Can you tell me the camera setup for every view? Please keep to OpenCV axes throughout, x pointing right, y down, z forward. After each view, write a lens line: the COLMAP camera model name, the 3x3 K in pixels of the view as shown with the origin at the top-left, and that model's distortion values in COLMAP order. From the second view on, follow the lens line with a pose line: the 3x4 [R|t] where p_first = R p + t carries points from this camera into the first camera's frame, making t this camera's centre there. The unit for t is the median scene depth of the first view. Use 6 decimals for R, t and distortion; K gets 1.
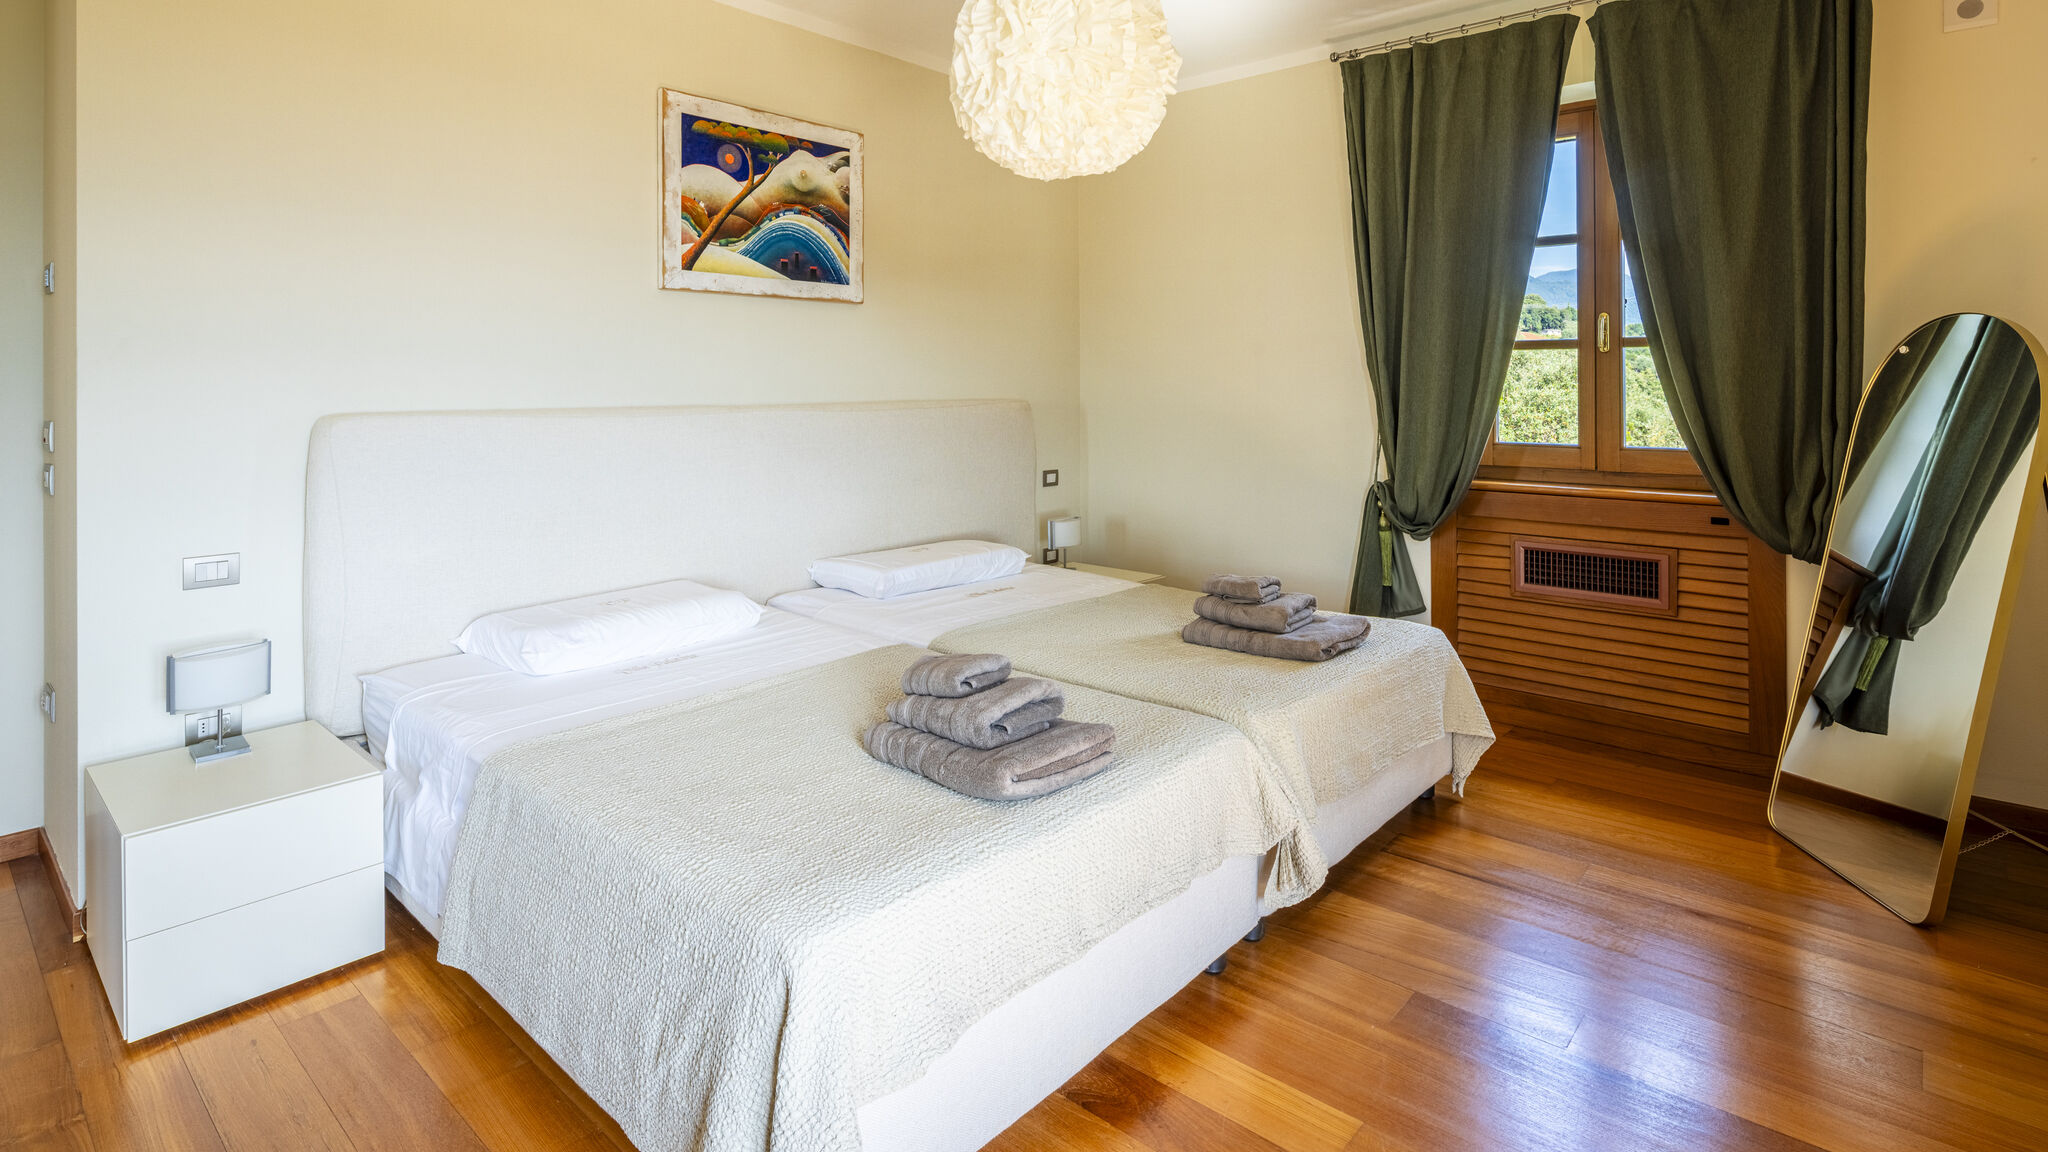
lens RADIAL K [[1039.4, 0, 1019.8], [0, 1039.4, 377.0], [0, 0, 1]] dist [0.011161, -0.005062]
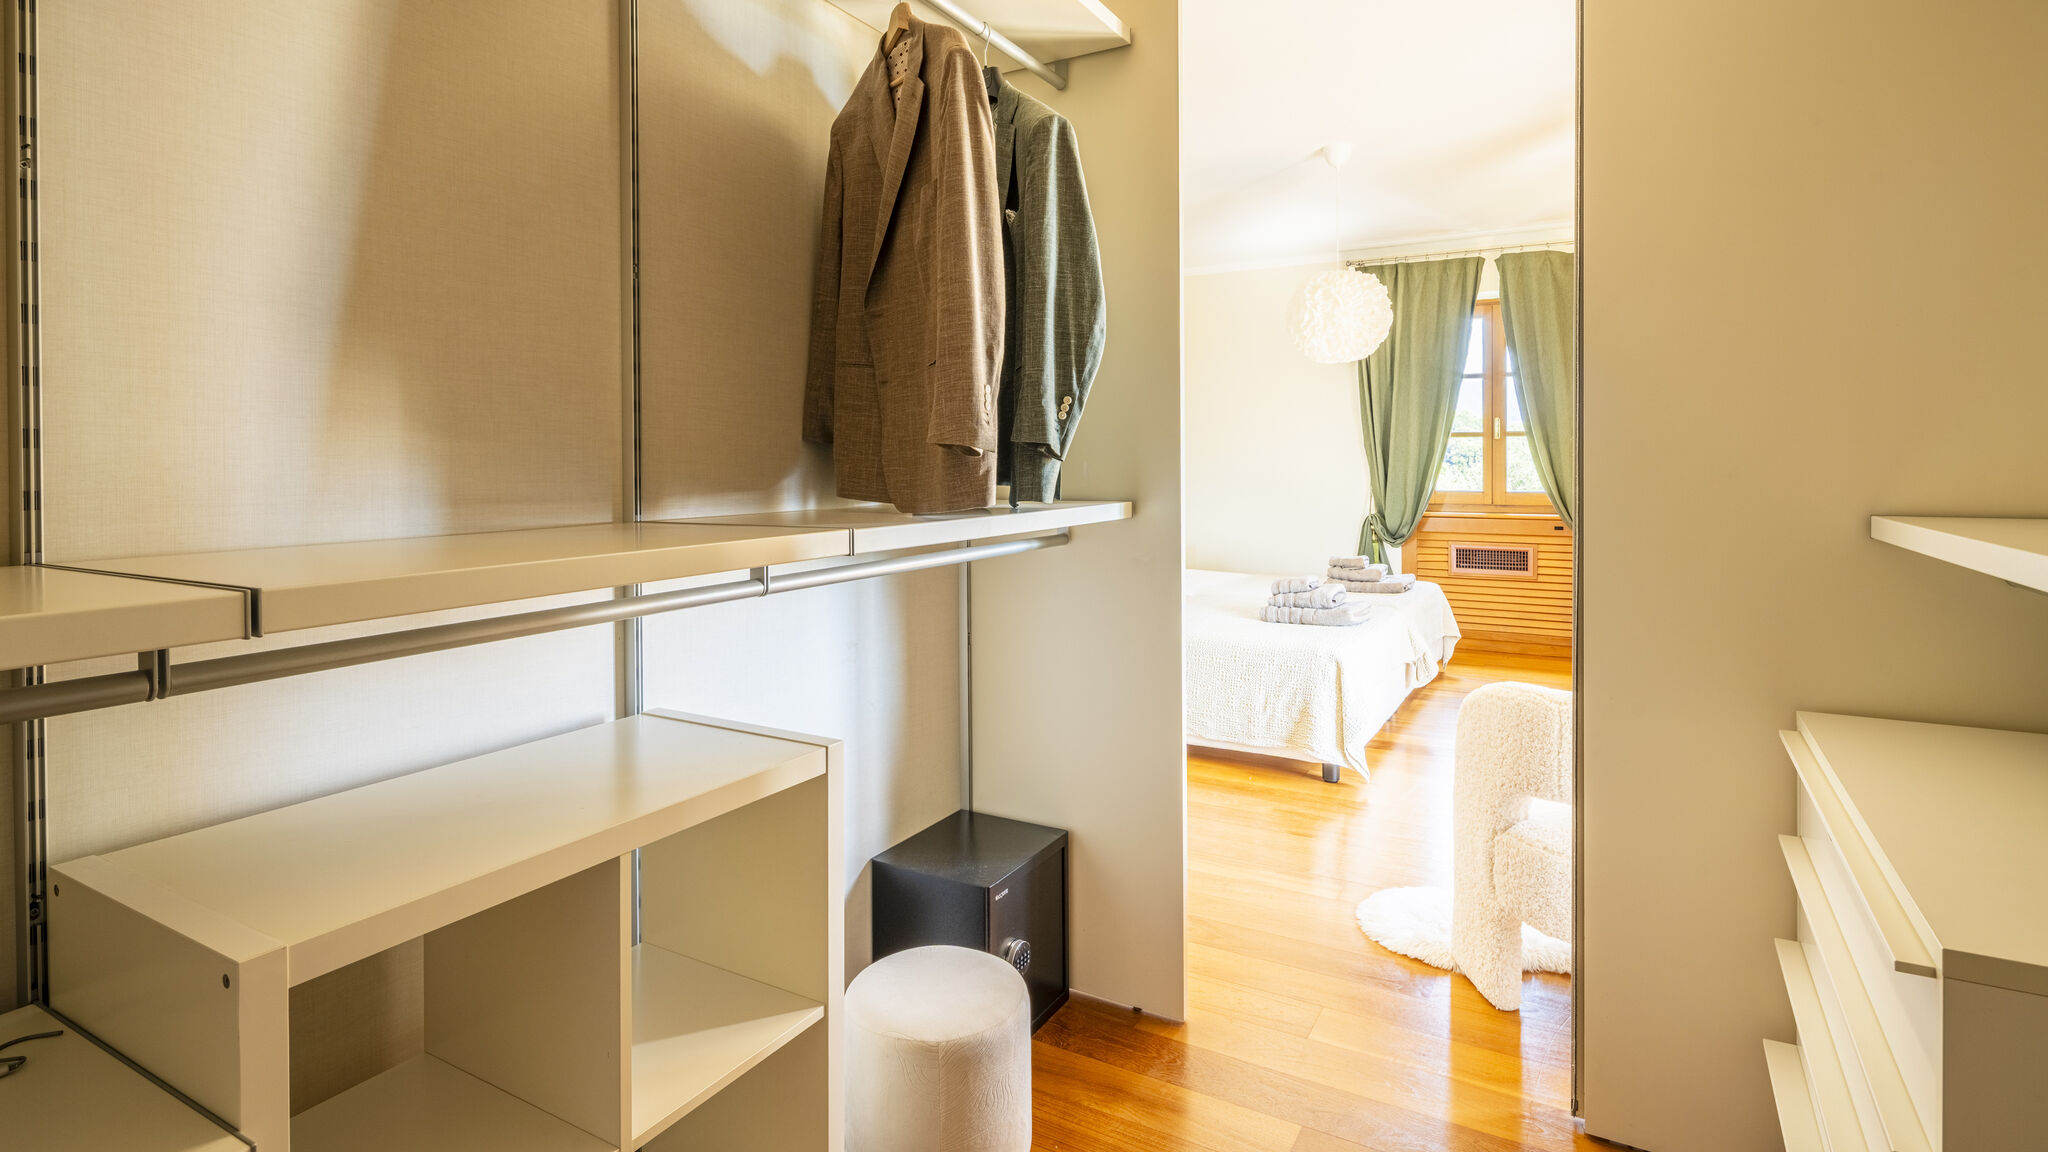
lens RADIAL K [[1039.4, 0, 1018.1], [0, 1039.4, 461.9], [0, 0, 1]] dist [0.011161, -0.005062]
pose [[0.979720, 0.000649, 0.200370, -0.622380], [-0.002888, 0.999937, 0.010883, -0.001629], [-0.200350, -0.011241, 0.979660, -0.611696]]
